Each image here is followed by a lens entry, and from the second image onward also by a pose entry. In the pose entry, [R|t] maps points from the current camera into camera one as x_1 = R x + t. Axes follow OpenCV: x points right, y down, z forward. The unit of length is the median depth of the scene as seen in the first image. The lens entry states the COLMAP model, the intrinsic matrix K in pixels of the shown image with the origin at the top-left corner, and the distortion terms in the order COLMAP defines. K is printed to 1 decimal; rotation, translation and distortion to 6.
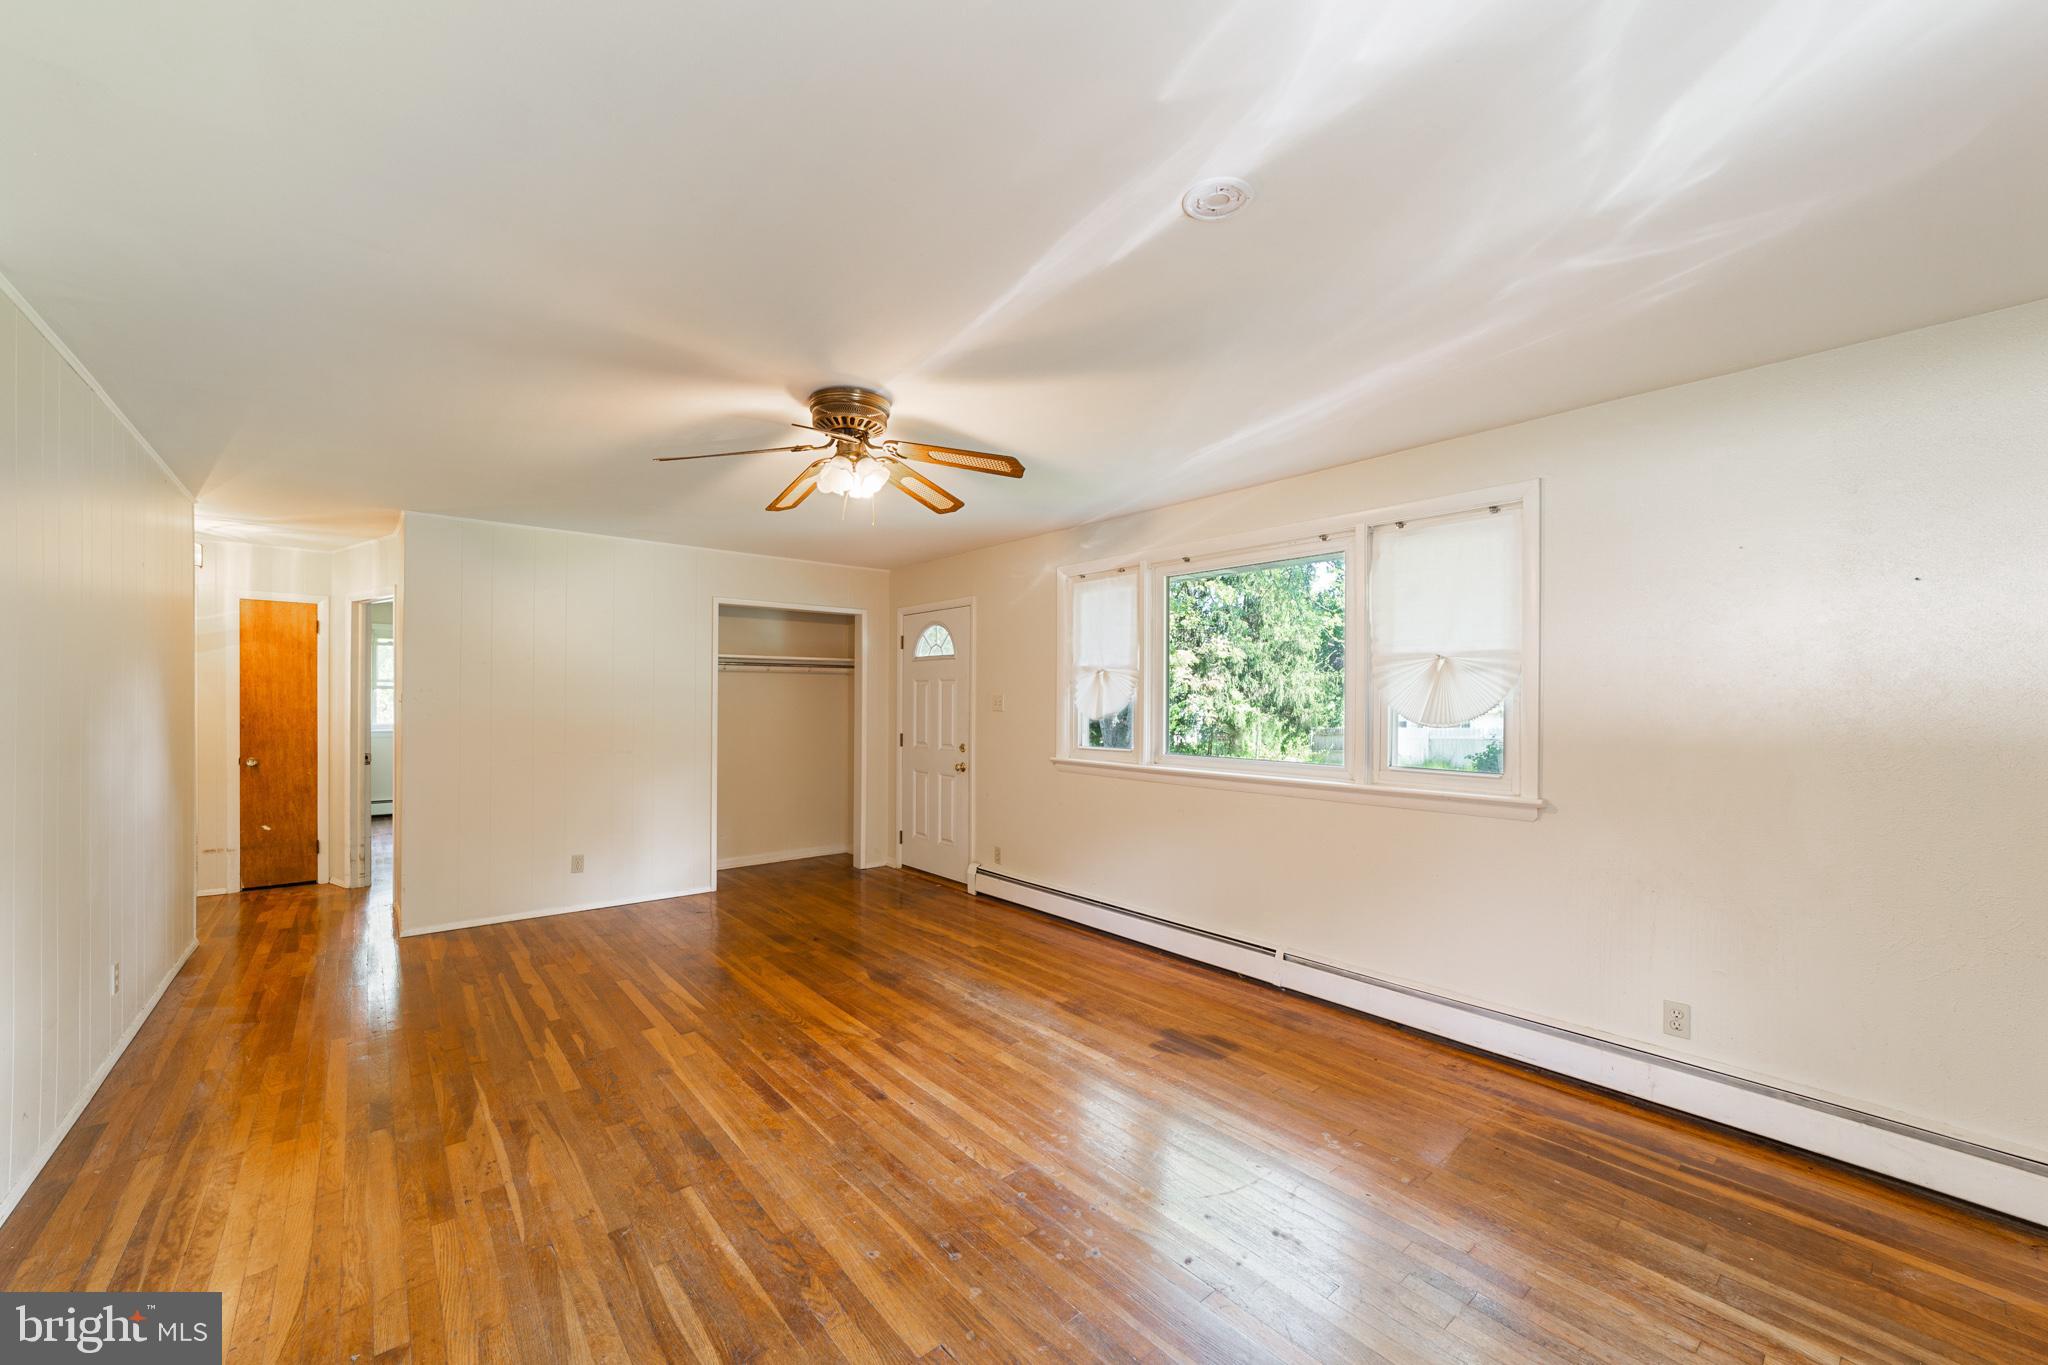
lens RADIAL K [[790.0, 0, 1031.8], [0, 790.0, 698.0], [0, 0, 1]] dist [-0.016583, 0.009457]
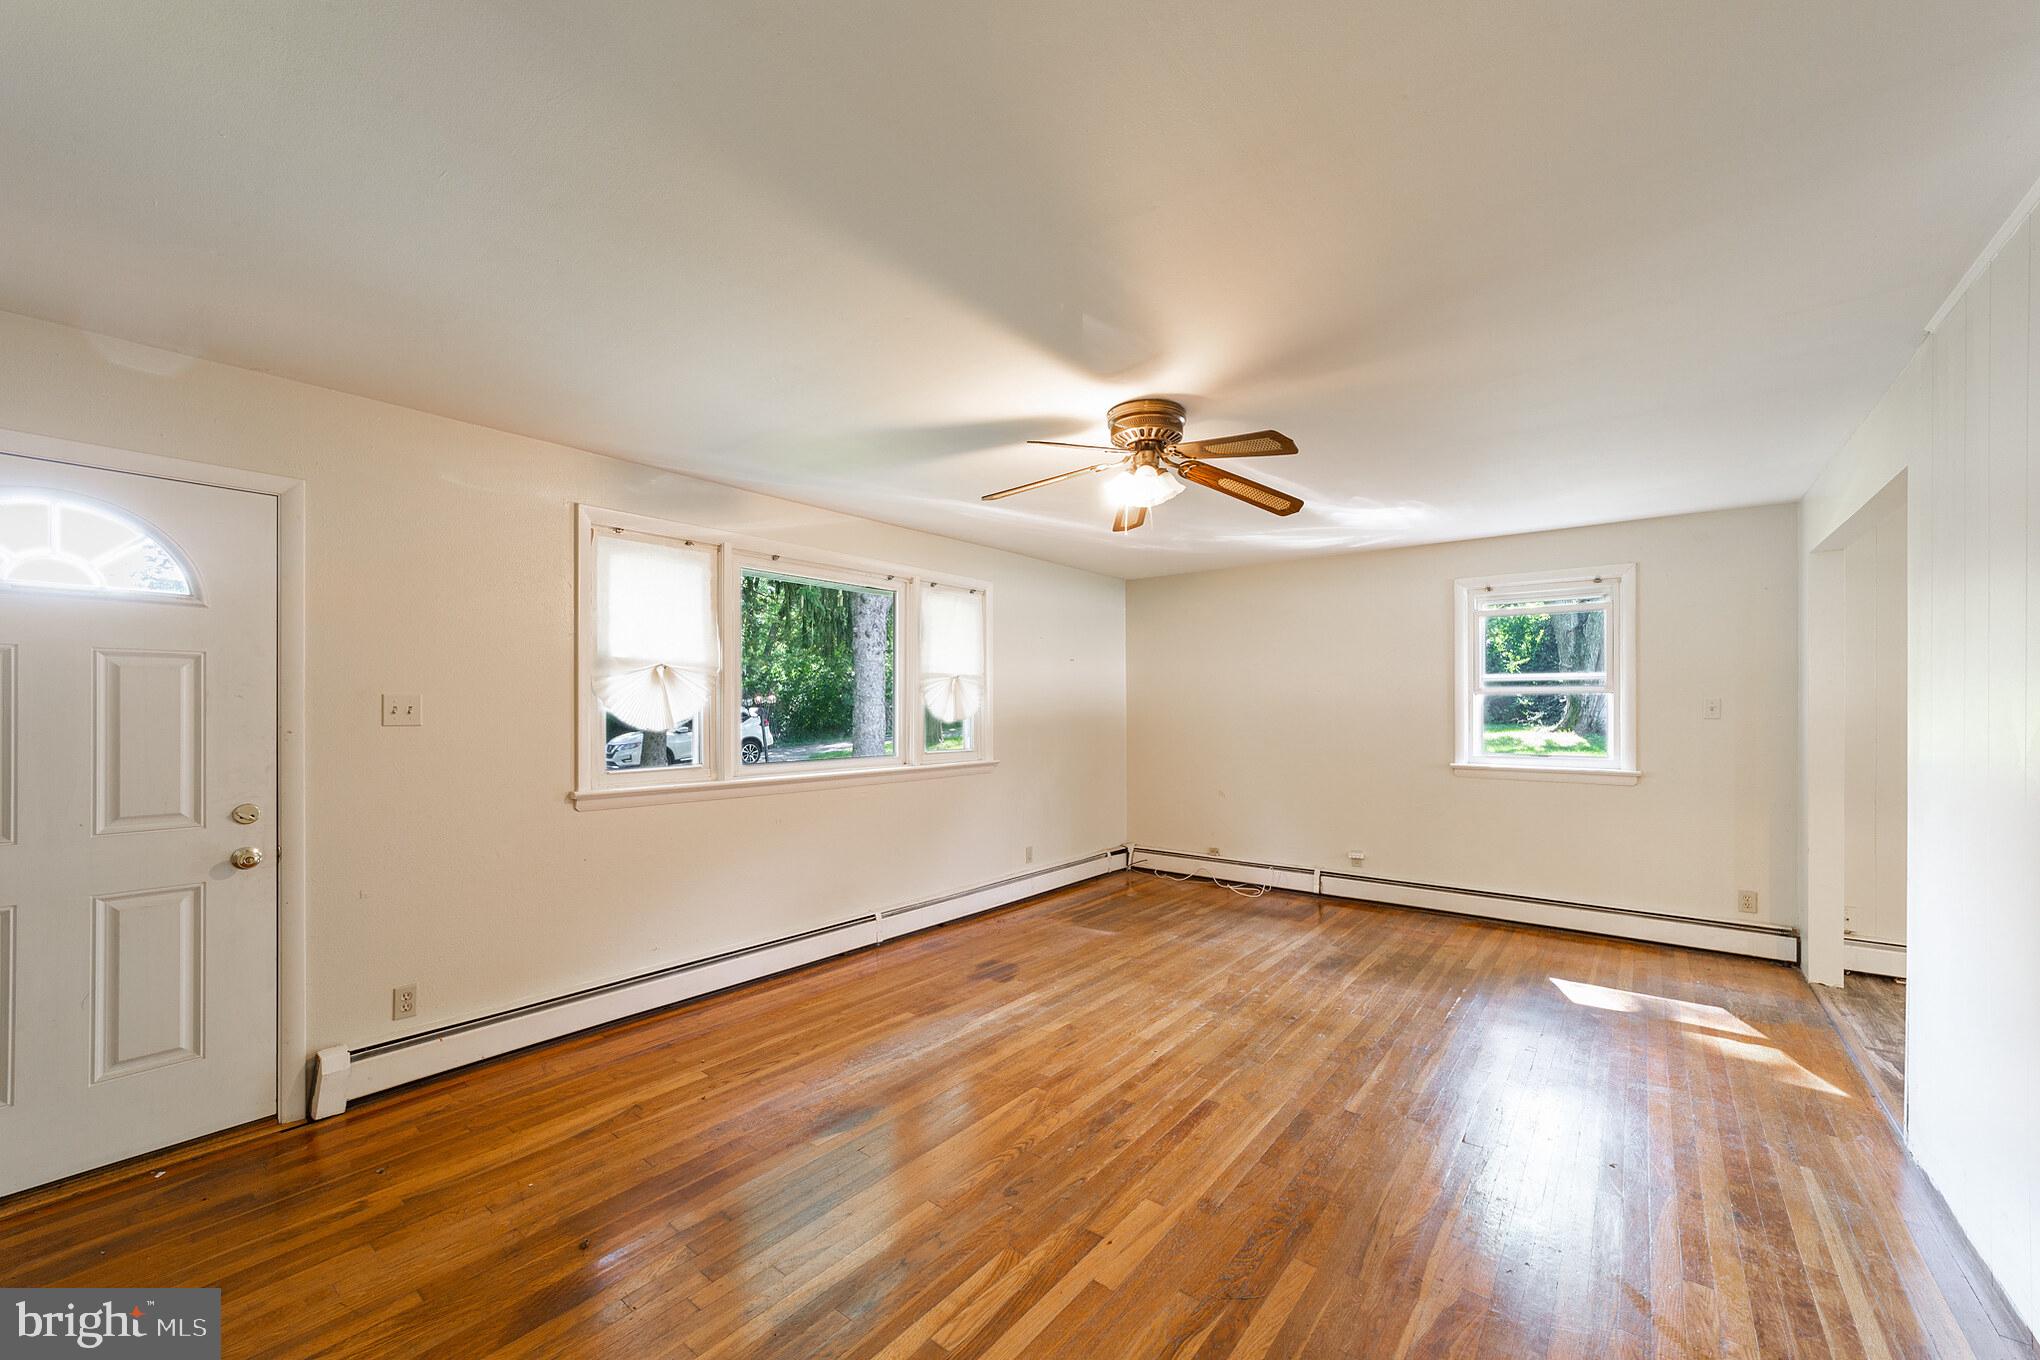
lens RADIAL K [[771.6, 0, 1014.2], [0, 771.6, 707.6], [0, 0, 1]] dist [-0.021355, 0.008017]
pose [[-0.172744, -0.003911, 0.984959, -0.991642], [-0.003016, 0.999990, 0.003441, 0.002459], [-0.984962, -0.002376, -0.172754, 1.128050]]
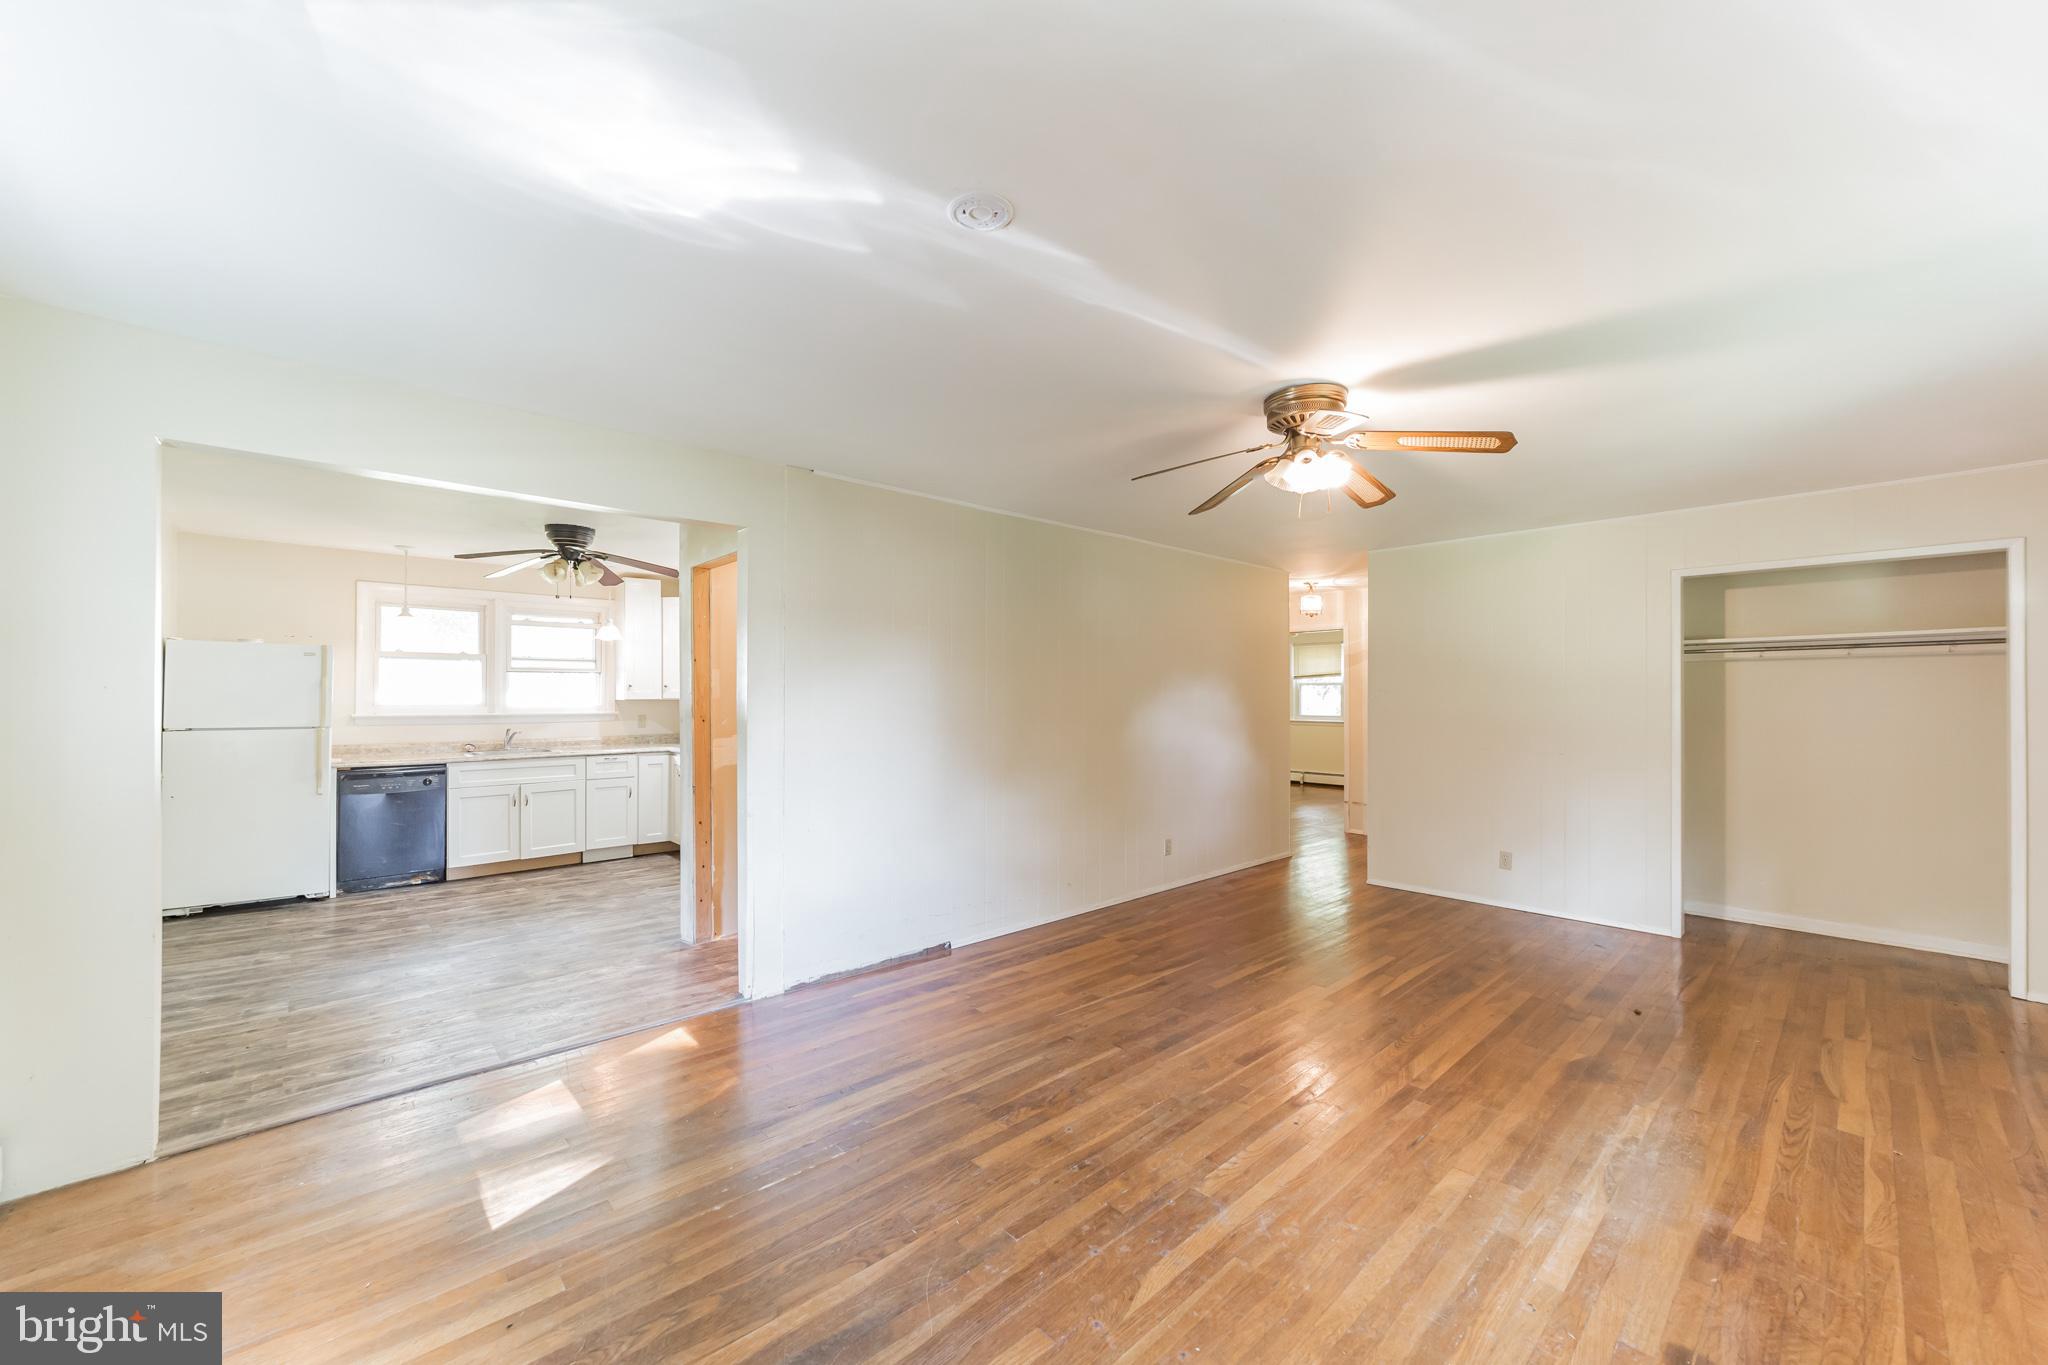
lens RADIAL K [[800.7, 0, 1013.8], [0, 800.7, 683.4], [0, 0, 1]] dist [-0.018856, 0.009424]
pose [[0.026779, -0.021625, -0.999407, 0.645032], [0.001545, 0.999766, -0.021592, 0.006741], [0.999640, -0.000966, 0.026806, 0.512377]]
